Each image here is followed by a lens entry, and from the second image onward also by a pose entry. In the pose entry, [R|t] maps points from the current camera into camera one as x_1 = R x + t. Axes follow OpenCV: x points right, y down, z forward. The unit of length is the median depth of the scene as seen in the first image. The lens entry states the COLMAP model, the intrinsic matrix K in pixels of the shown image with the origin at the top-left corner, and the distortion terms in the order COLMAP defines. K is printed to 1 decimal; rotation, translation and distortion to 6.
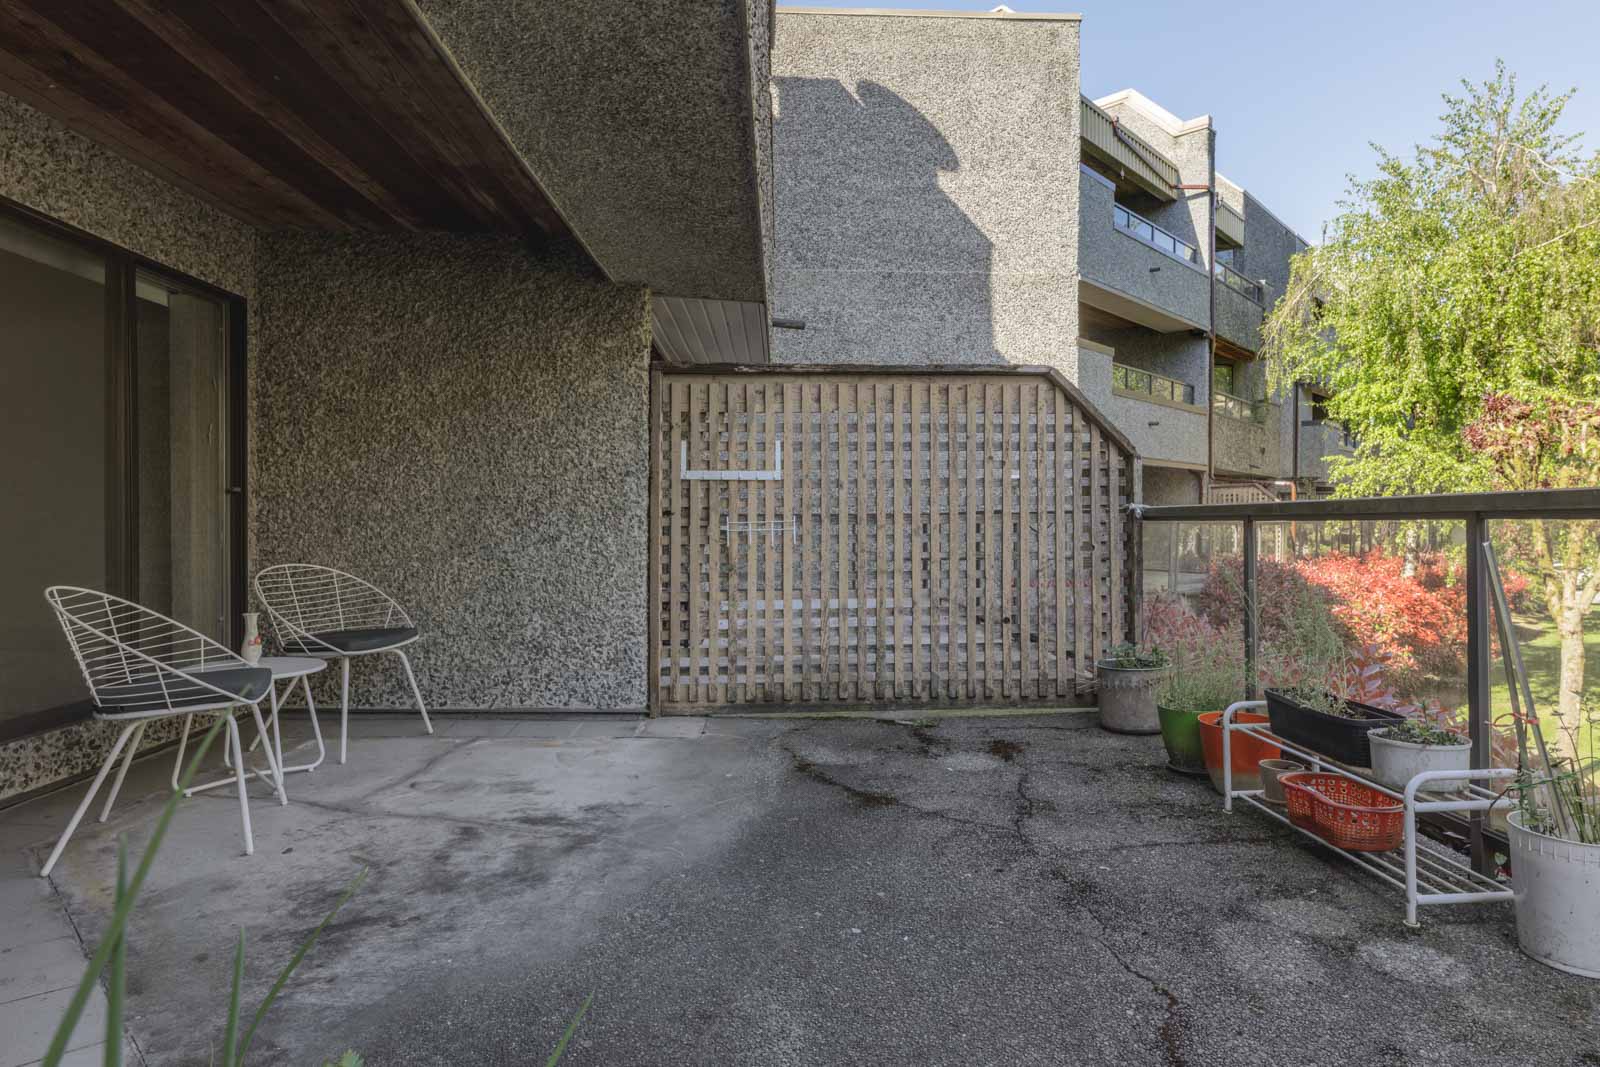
lens RADIAL K [[872.0, 0, 802.7], [0, 872.0, 521.1], [0, 0, 1]] dist [-0.000757, -0.000183]
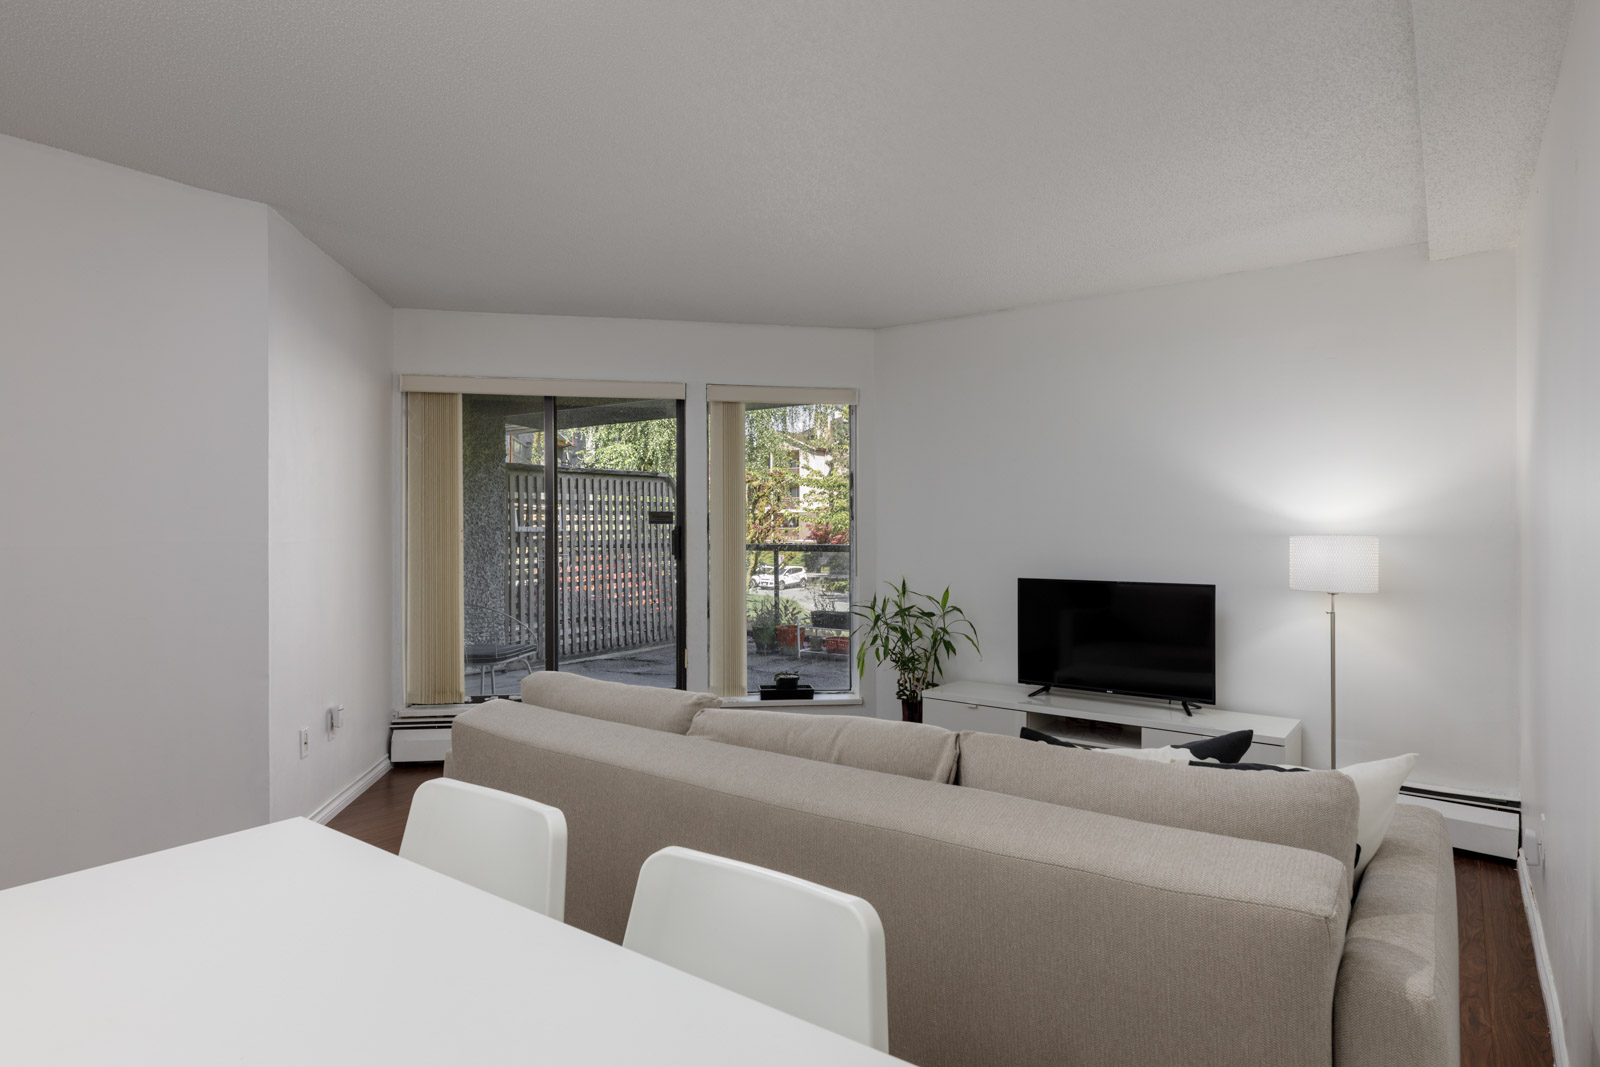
lens RADIAL K [[872.0, 0, 802.7], [0, 872.0, 521.1], [0, 0, 1]] dist [-0.000757, -0.000183]
pose [[0.616594, -0.000938, 0.787281, -1.165671], [0.010081, 0.999927, -0.006704, -0.052489], [-0.787217, 0.012070, 0.616558, -0.509374]]
